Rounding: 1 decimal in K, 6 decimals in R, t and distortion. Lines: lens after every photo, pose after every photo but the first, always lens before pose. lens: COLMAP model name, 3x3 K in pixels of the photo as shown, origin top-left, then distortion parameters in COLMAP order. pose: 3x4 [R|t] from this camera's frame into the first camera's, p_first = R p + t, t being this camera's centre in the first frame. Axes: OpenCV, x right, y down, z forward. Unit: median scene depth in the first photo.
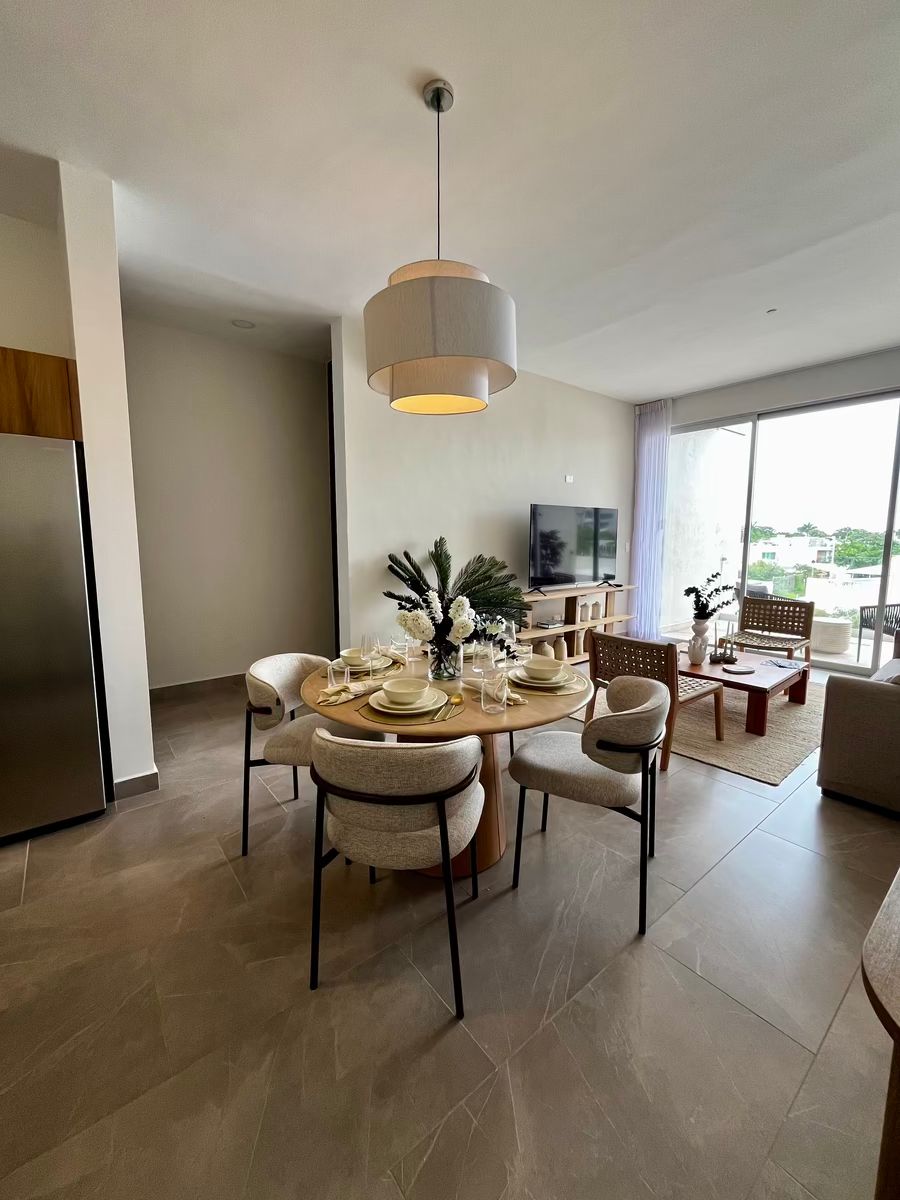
lens RADIAL K [[487.2, 0, 451.2], [0, 487.2, 594.9], [0, 0, 1]] dist [-0.001147, 0.000217]
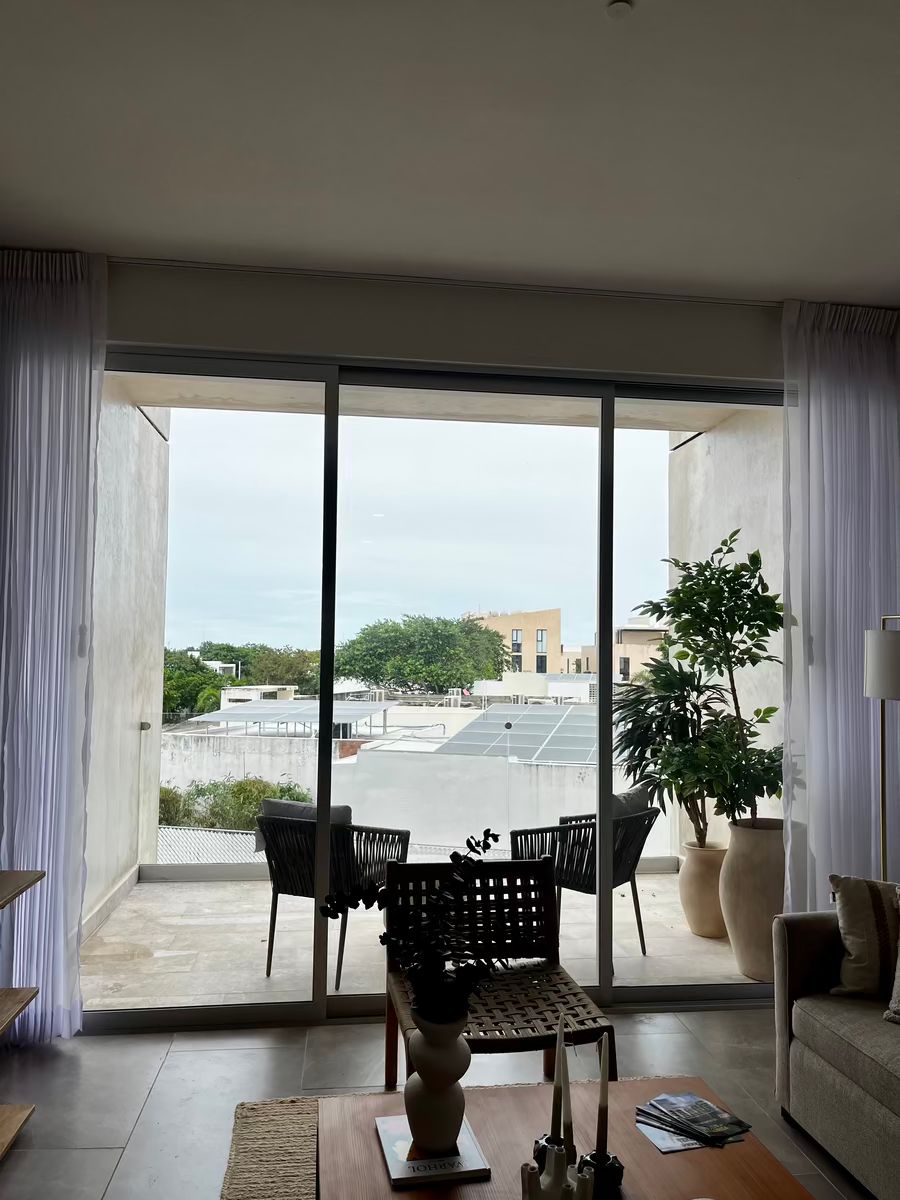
lens RADIAL K [[927.5, 0, 450.0], [0, 927.5, 600.0], [0, 0, 1]] dist [0.025541, 0.000169]
pose [[0.518112, 0.058574, 0.853305, 0.059216], [0.089198, 0.988512, -0.122014, -0.093379], [-0.850649, 0.139330, 0.506936, 0.602427]]
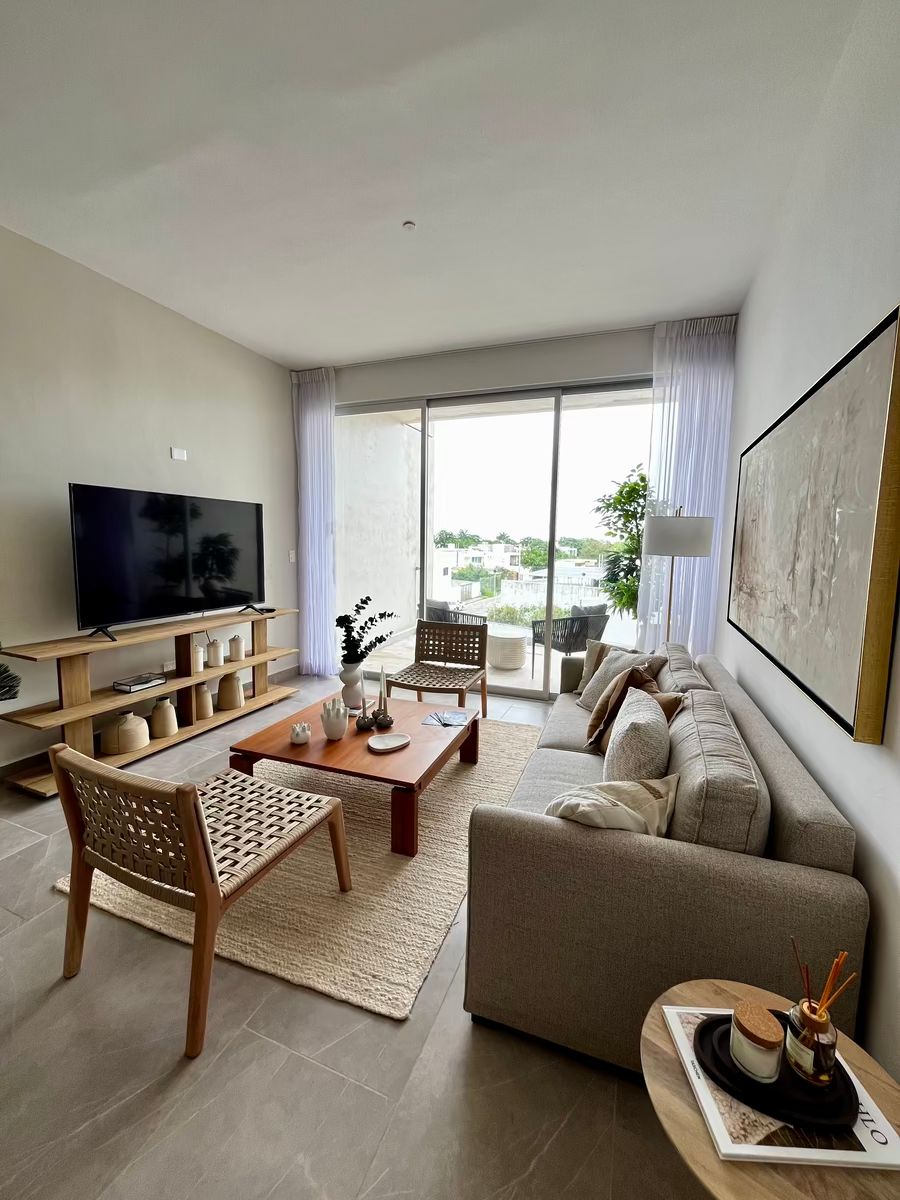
lens RADIAL K [[487.2, 0, 451.2], [0, 487.2, 594.9], [0, 0, 1]] dist [-0.001147, 0.000217]
pose [[0.867762, -0.038068, 0.495520, 0.248187], [0.042247, 0.999103, 0.002772, -0.037027], [-0.495181, 0.018529, 0.868592, 0.268296]]
